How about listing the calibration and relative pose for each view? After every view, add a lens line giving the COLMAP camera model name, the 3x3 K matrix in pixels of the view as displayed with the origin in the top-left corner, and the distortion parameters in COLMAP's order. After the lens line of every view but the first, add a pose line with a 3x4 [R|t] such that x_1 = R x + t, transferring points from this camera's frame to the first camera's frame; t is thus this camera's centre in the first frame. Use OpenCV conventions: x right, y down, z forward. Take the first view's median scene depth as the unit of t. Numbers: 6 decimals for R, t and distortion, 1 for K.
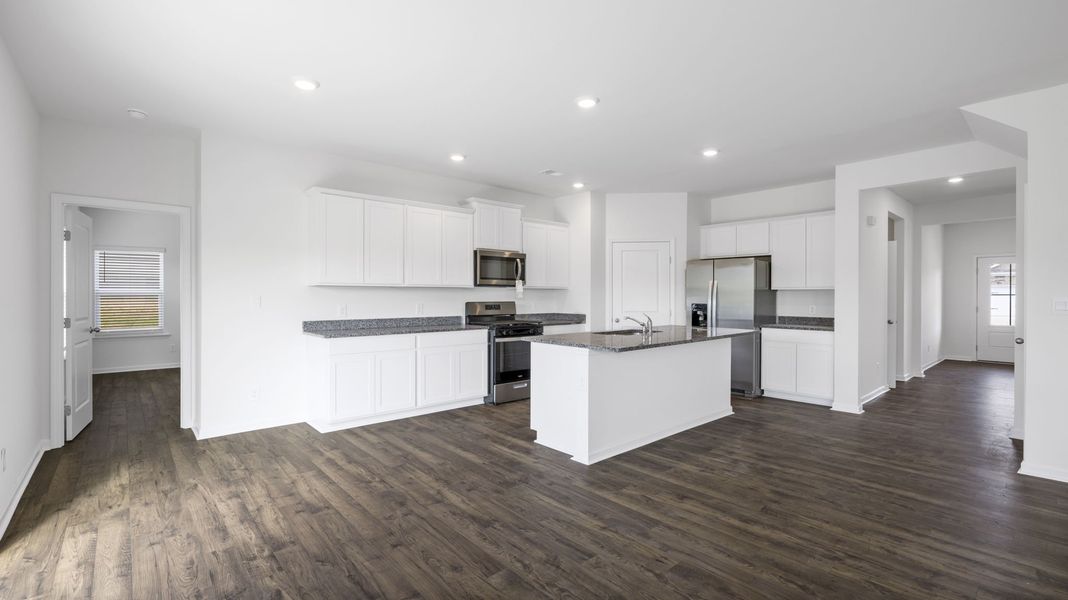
lens RADIAL K [[464.6, 0, 530.2], [0, 464.6, 297.8], [0, 0, 1]] dist [-0.001251, -0.000074]
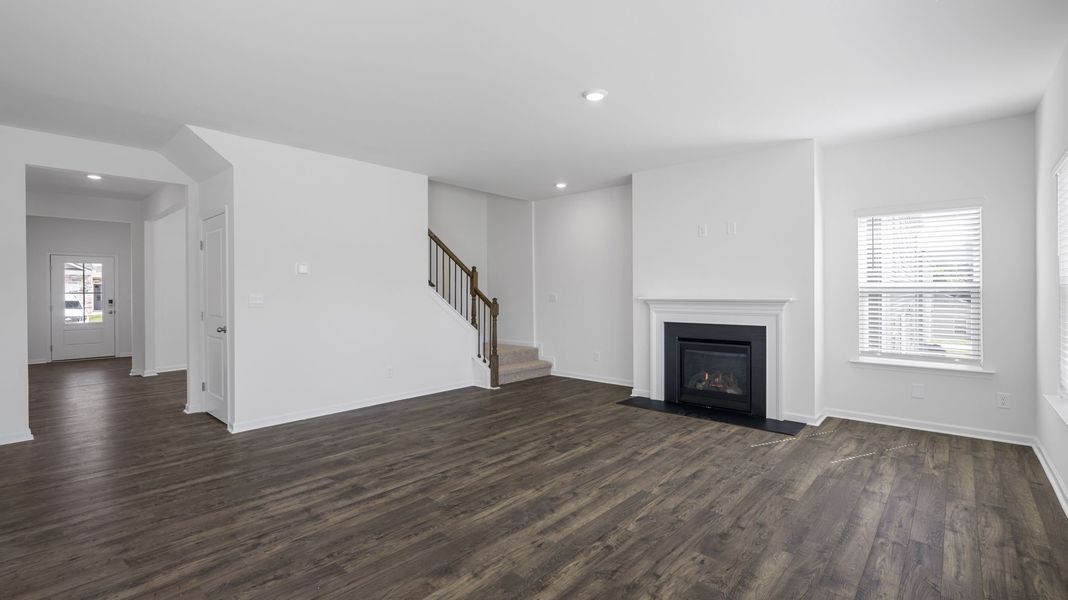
lens RADIAL K [[468.0, 0, 528.4], [0, 468.0, 284.9], [0, 0, 1]] dist [-0.000847, 0.000073]
pose [[-0.110679, 0.014410, 0.993752, -0.196673], [0.009445, 0.999865, -0.013447, -0.001470], [-0.993811, 0.007897, -0.110800, 0.215112]]
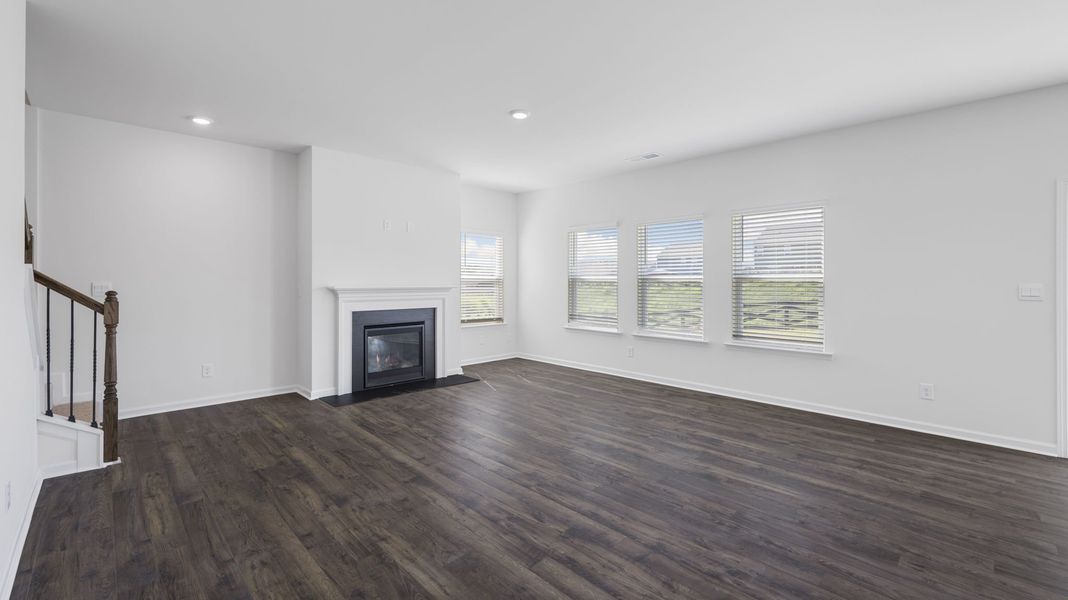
lens RADIAL K [[450.6, 0, 527.9], [0, 450.6, 284.2], [0, 0, 1]] dist [-0.001704, -0.000244]
pose [[-0.999191, -0.003333, -0.040067, 0.468258], [-0.003863, 0.999906, 0.013162, -0.004057], [0.040019, 0.013306, -0.999110, 0.791030]]
